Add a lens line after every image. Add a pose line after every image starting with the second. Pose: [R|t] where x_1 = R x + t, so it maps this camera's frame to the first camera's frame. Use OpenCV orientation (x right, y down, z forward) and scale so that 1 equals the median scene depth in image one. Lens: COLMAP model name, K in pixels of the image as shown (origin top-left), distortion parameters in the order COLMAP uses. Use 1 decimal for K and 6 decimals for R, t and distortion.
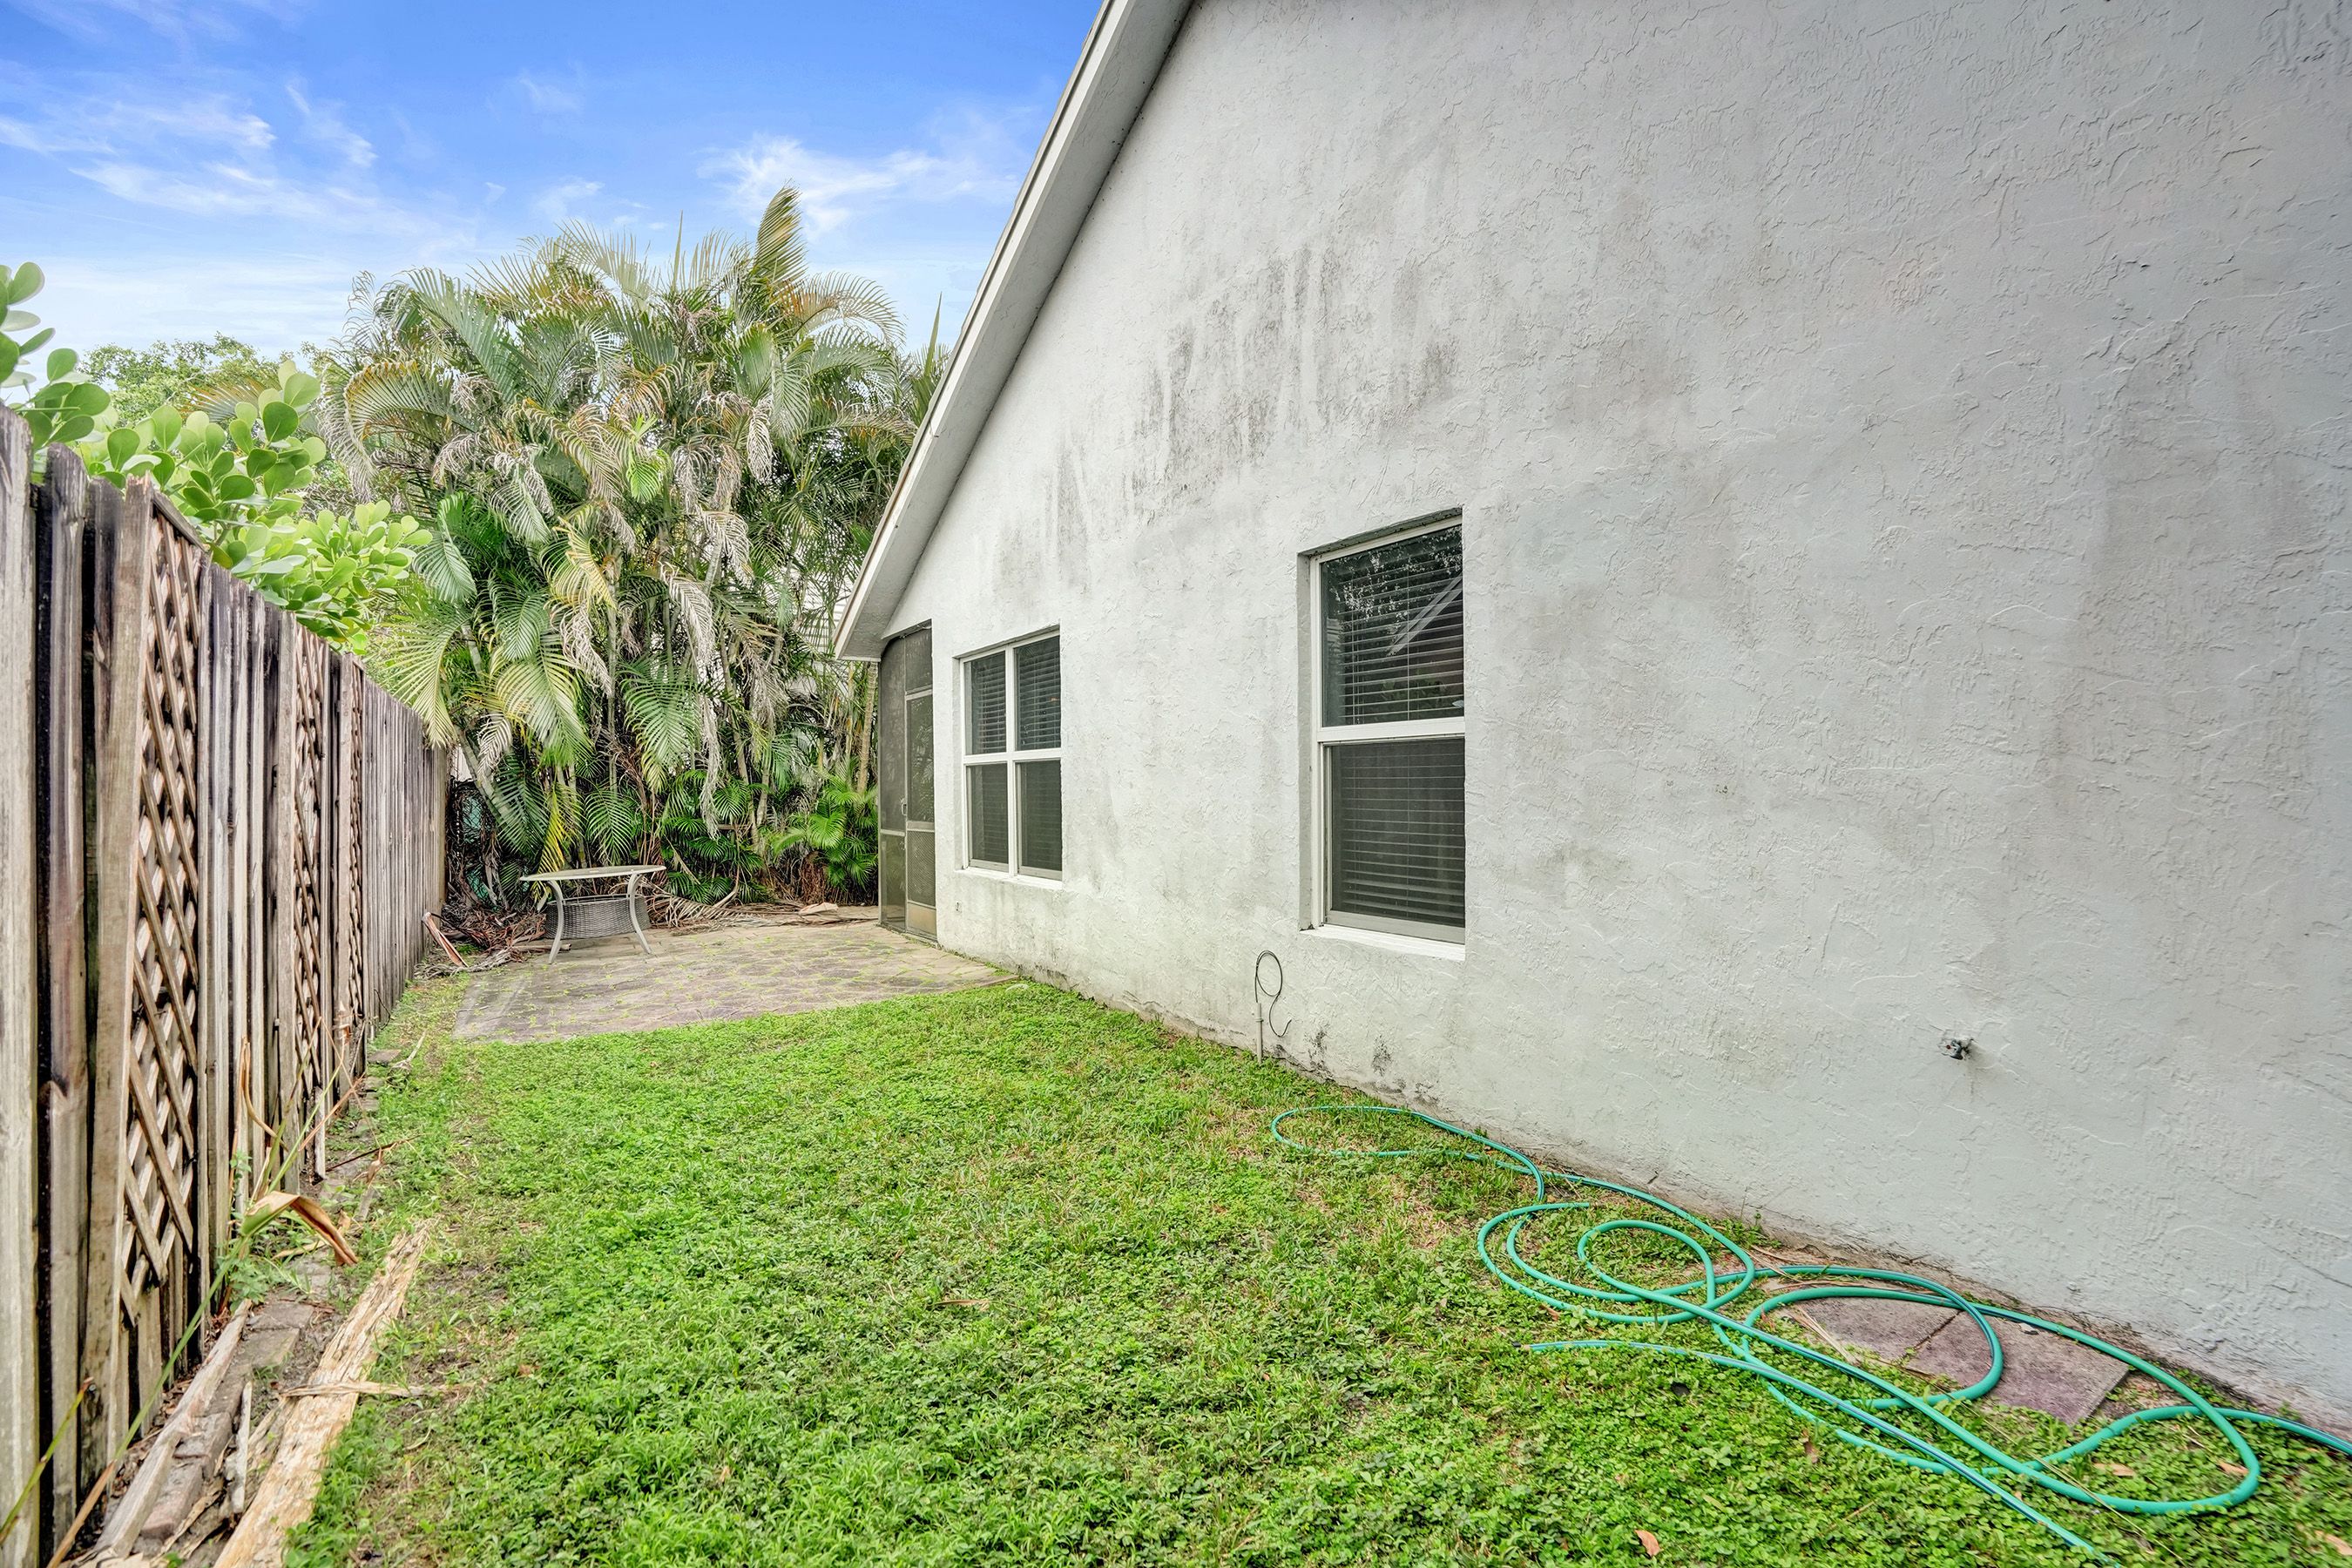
lens RADIAL K [[1098.4, 0, 1173.3], [0, 1098.4, 773.5], [0, 0, 1]] dist [-0.044556, 0.021081]
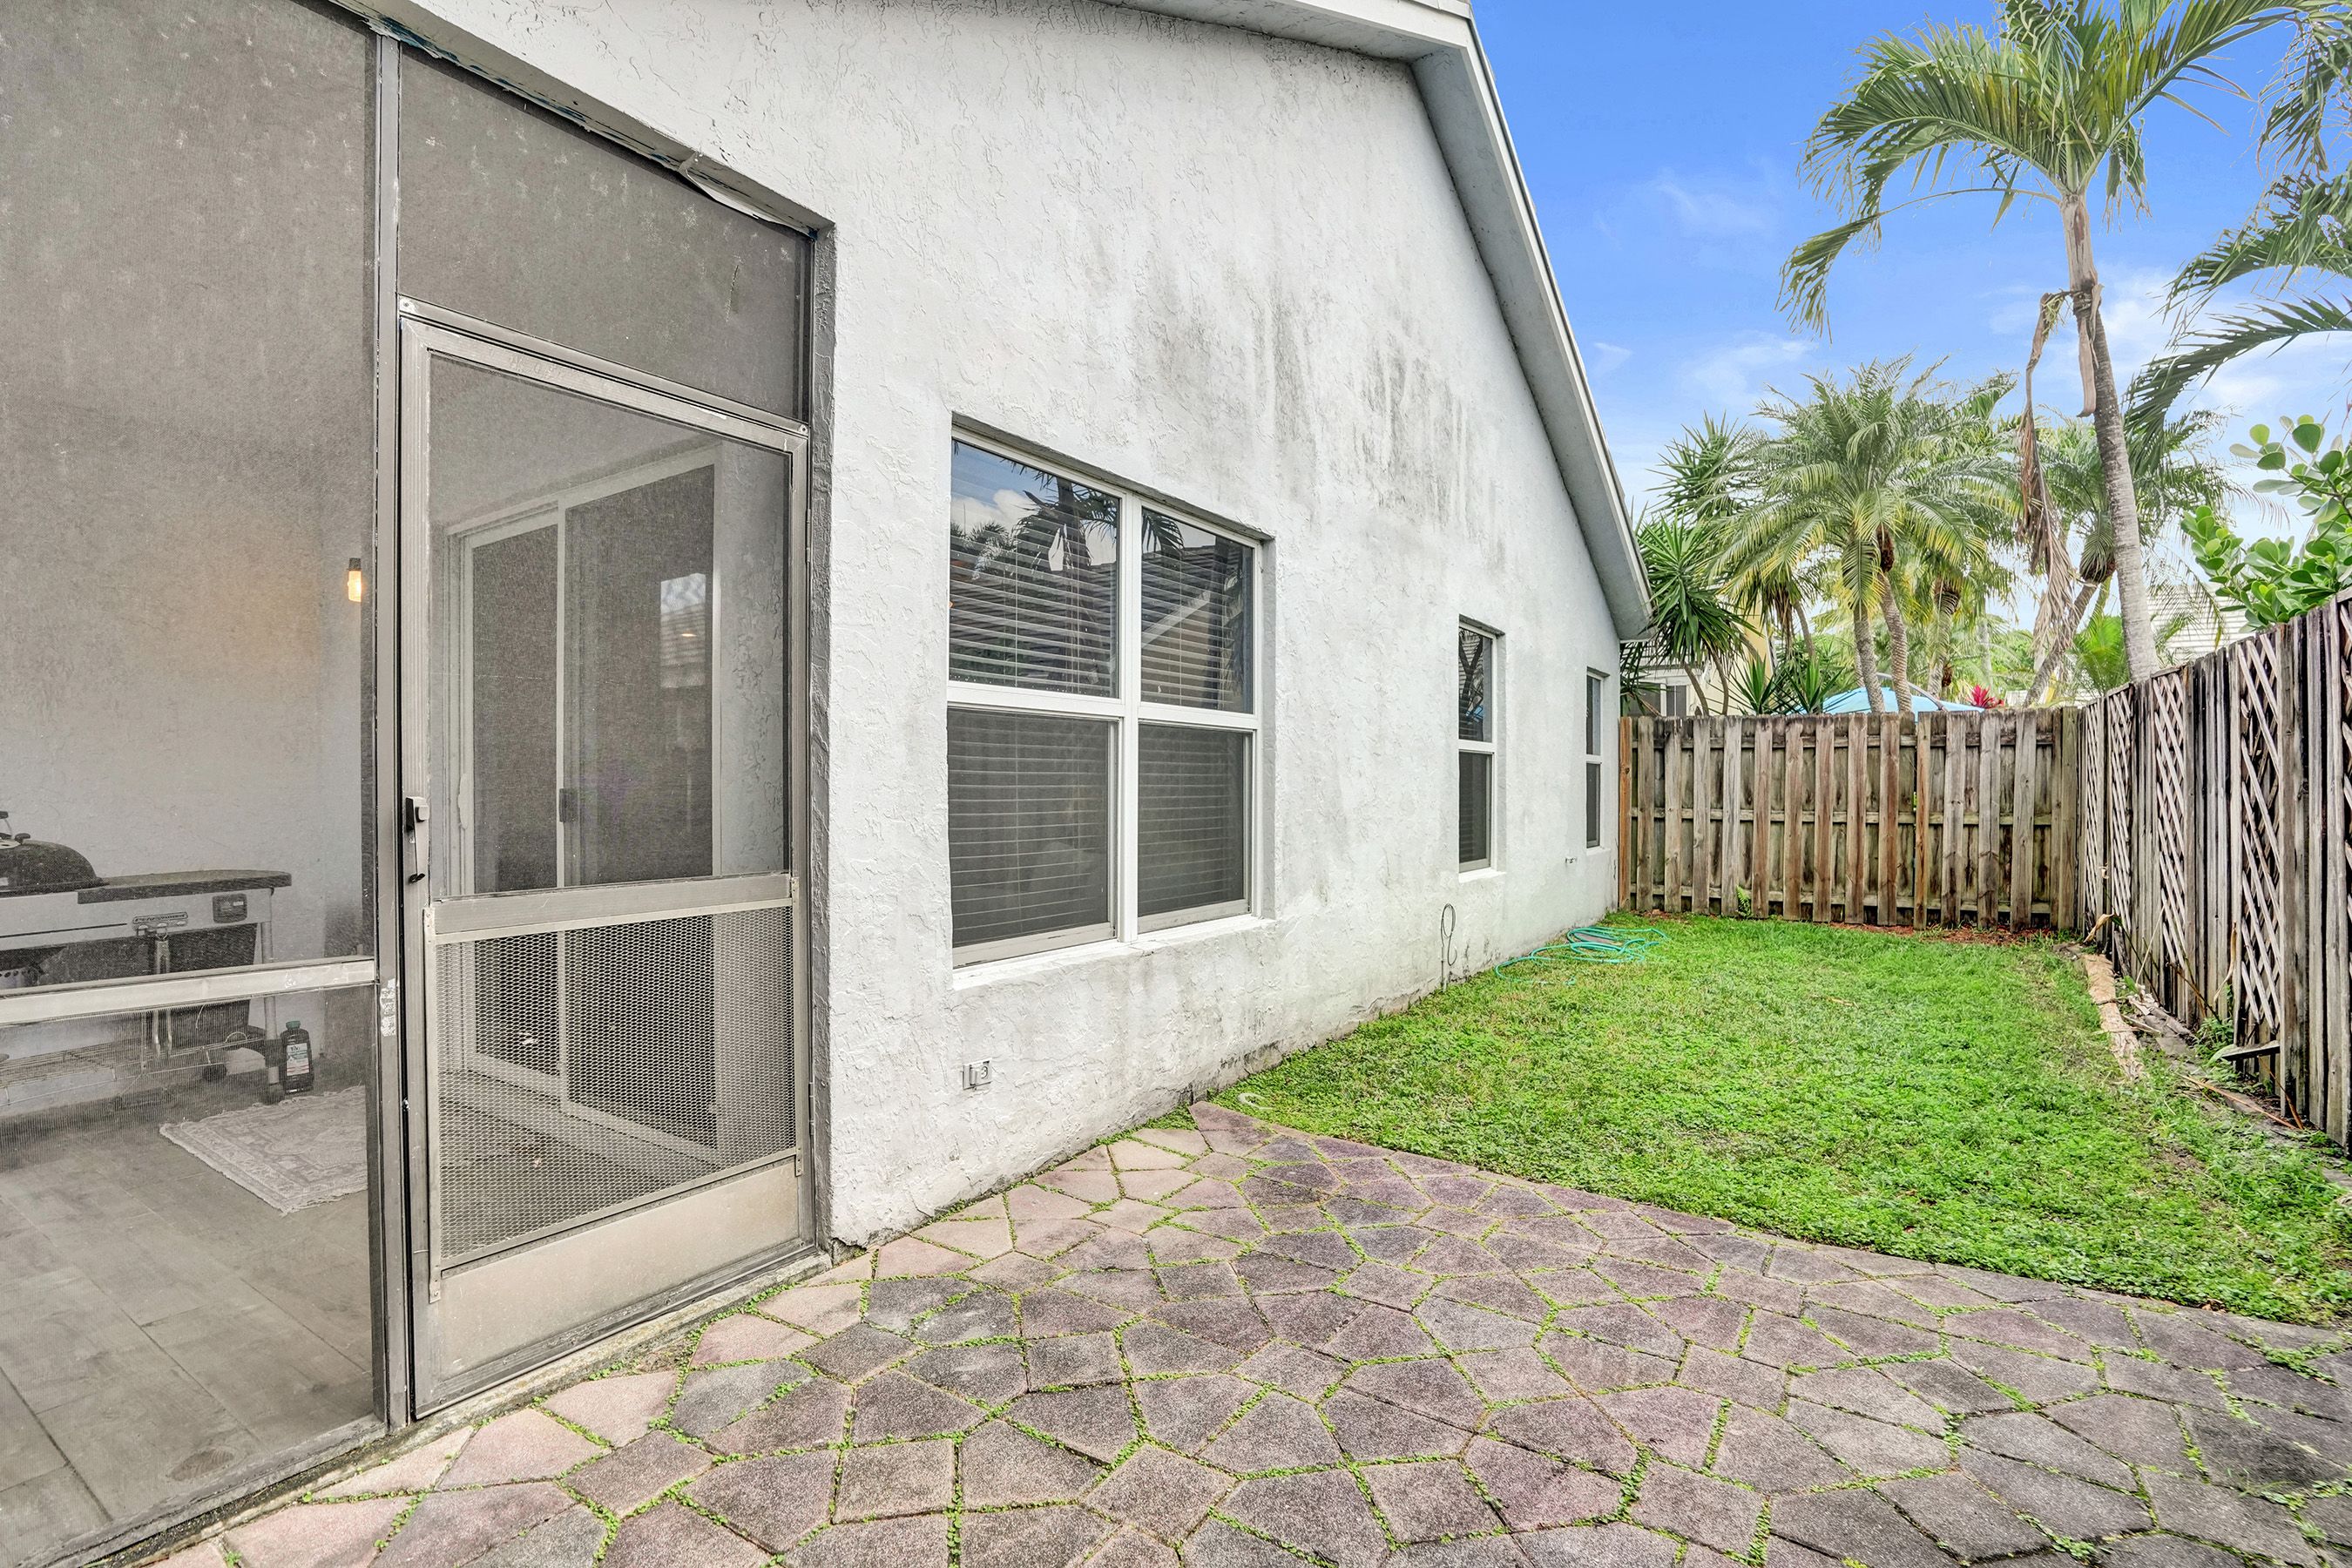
lens RADIAL K [[1095.4, 0, 1173.5], [0, 1095.4, 790.5], [0, 0, 1]] dist [-0.059623, 0.021167]
pose [[-0.422828, 0.008387, 0.906171, -0.497130], [-0.005476, 0.999915, -0.011810, 0.022439], [-0.906193, -0.009956, -0.422747, 0.958208]]
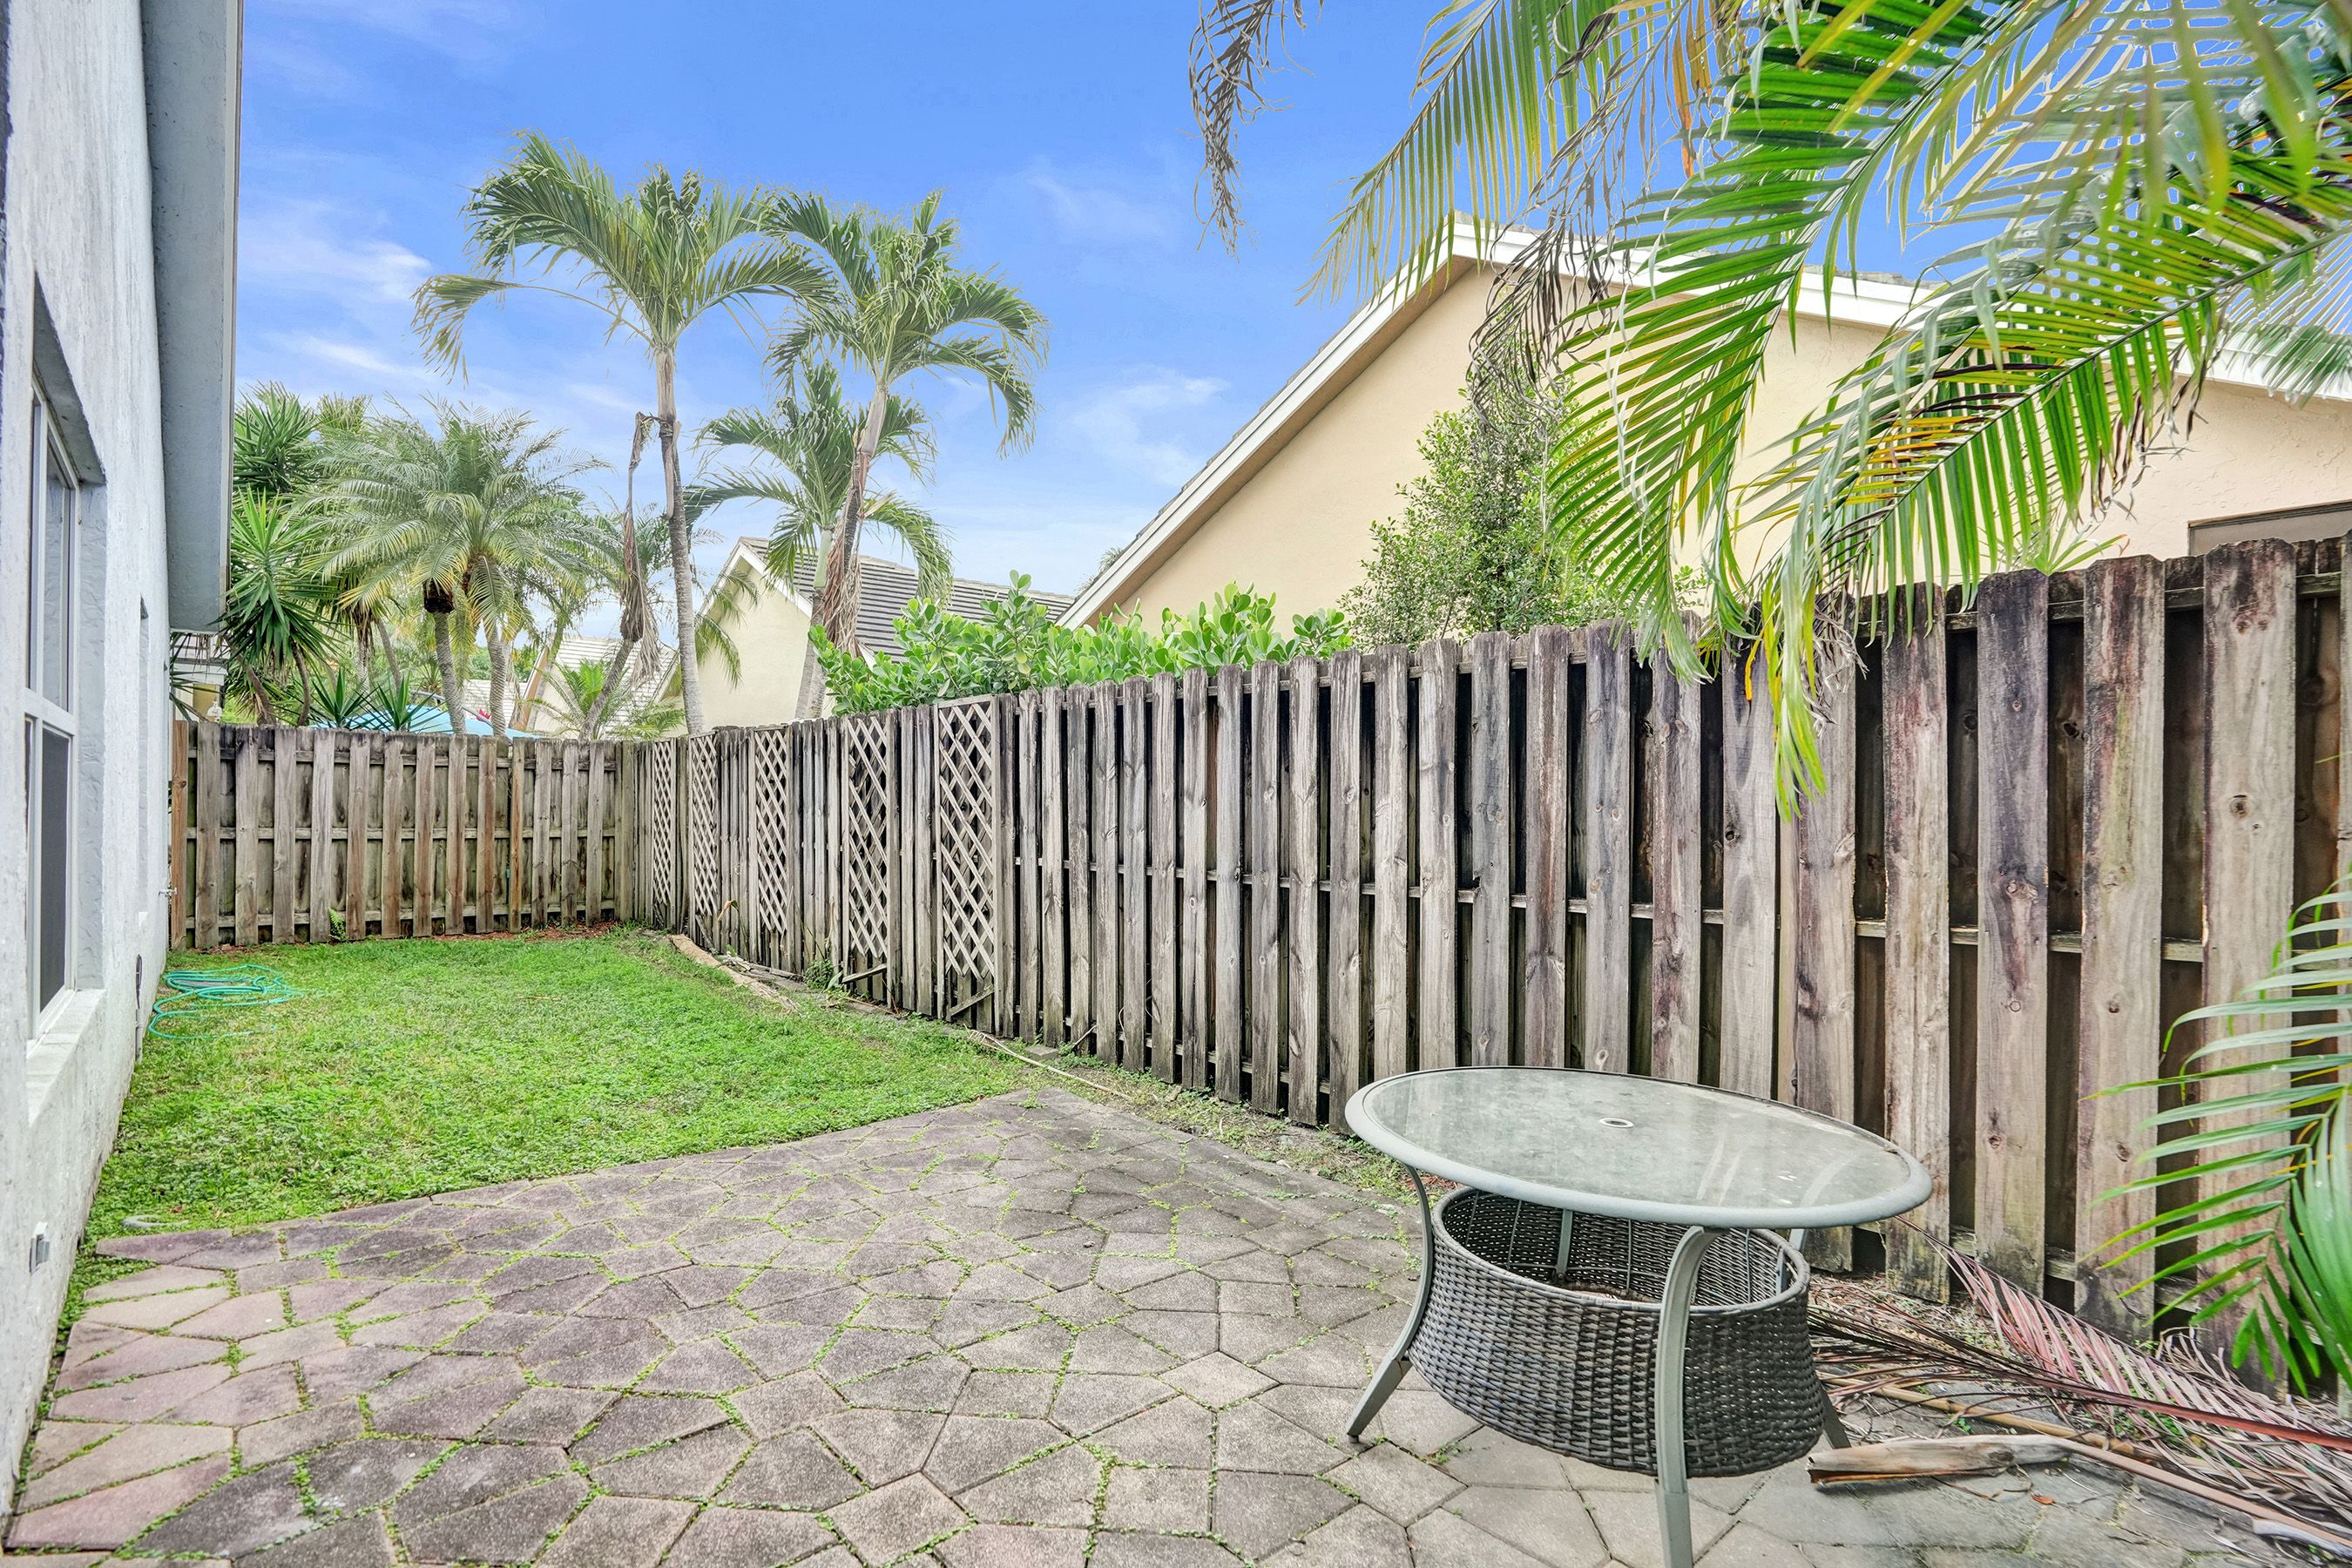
lens RADIAL K [[1095.4, 0, 1173.5], [0, 1095.4, 790.5], [0, 0, 1]] dist [-0.059623, 0.021167]
pose [[-0.984913, 0.003016, -0.173024, -0.361483], [0.006875, 0.999741, -0.021707, 0.017297], [0.172914, -0.022569, -0.984678, 1.129461]]
